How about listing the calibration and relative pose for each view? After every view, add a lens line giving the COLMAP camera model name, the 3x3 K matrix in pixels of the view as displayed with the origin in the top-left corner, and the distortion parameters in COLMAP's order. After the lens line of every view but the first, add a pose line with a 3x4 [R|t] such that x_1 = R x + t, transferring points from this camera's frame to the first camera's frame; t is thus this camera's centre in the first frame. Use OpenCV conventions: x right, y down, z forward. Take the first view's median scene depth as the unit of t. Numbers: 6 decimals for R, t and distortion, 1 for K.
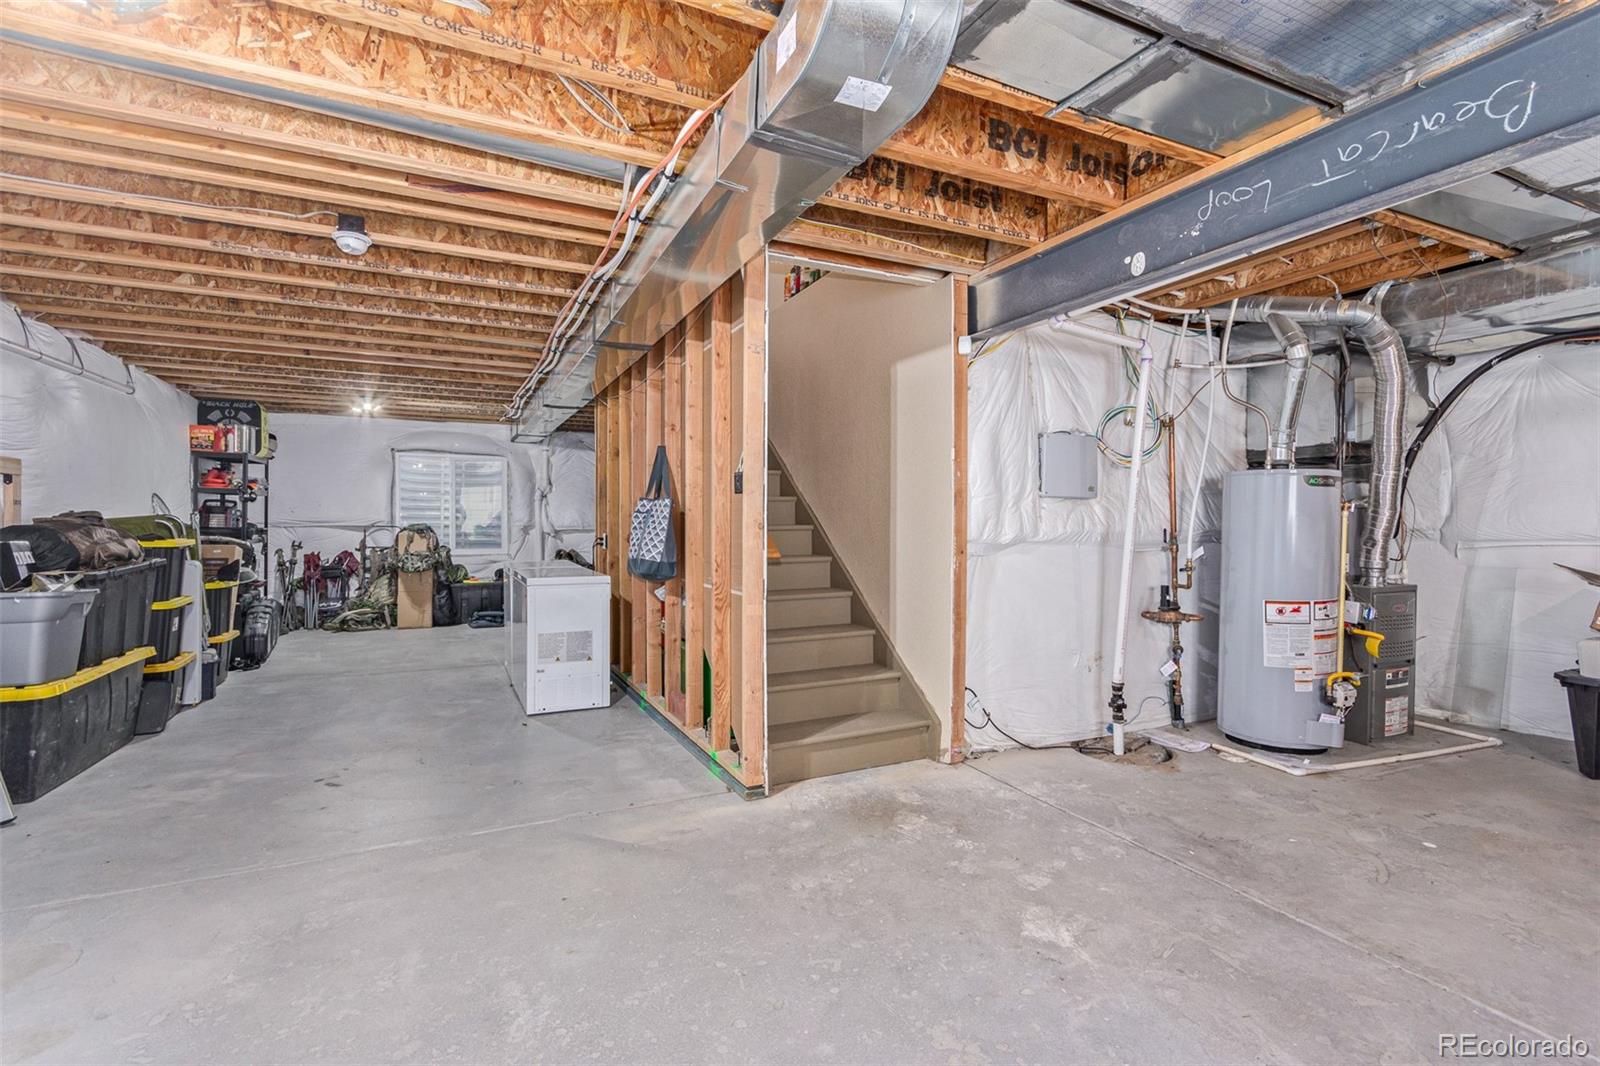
lens RADIAL K [[736.3, 0, 800.8], [0, 736.3, 527.1], [0, 0, 1]] dist [0.011204, -0.000218]
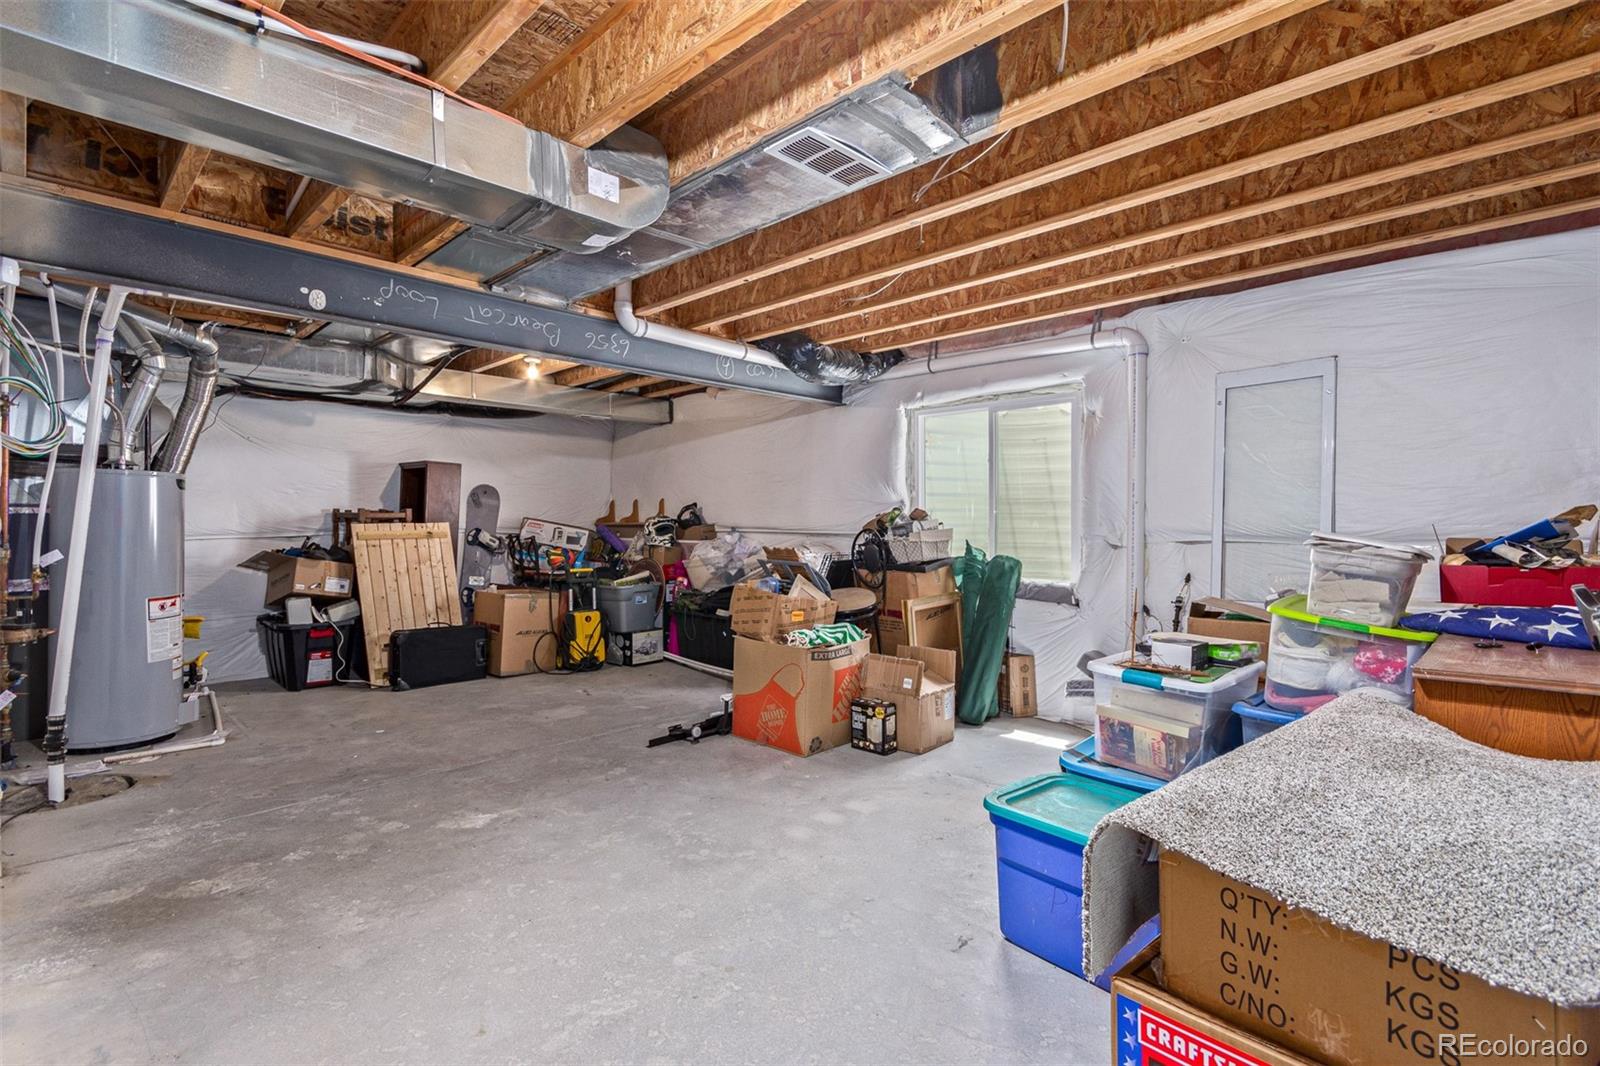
lens RADIAL K [[736.3, 0, 800.9], [0, 736.3, 532.2], [0, 0, 1]] dist [0.011204, -0.000218]
pose [[-0.324048, -0.016270, 0.945901, -0.897233], [0.003940, 0.999820, 0.018548, -0.011989], [-0.946033, 0.009737, -0.323925, 0.673427]]
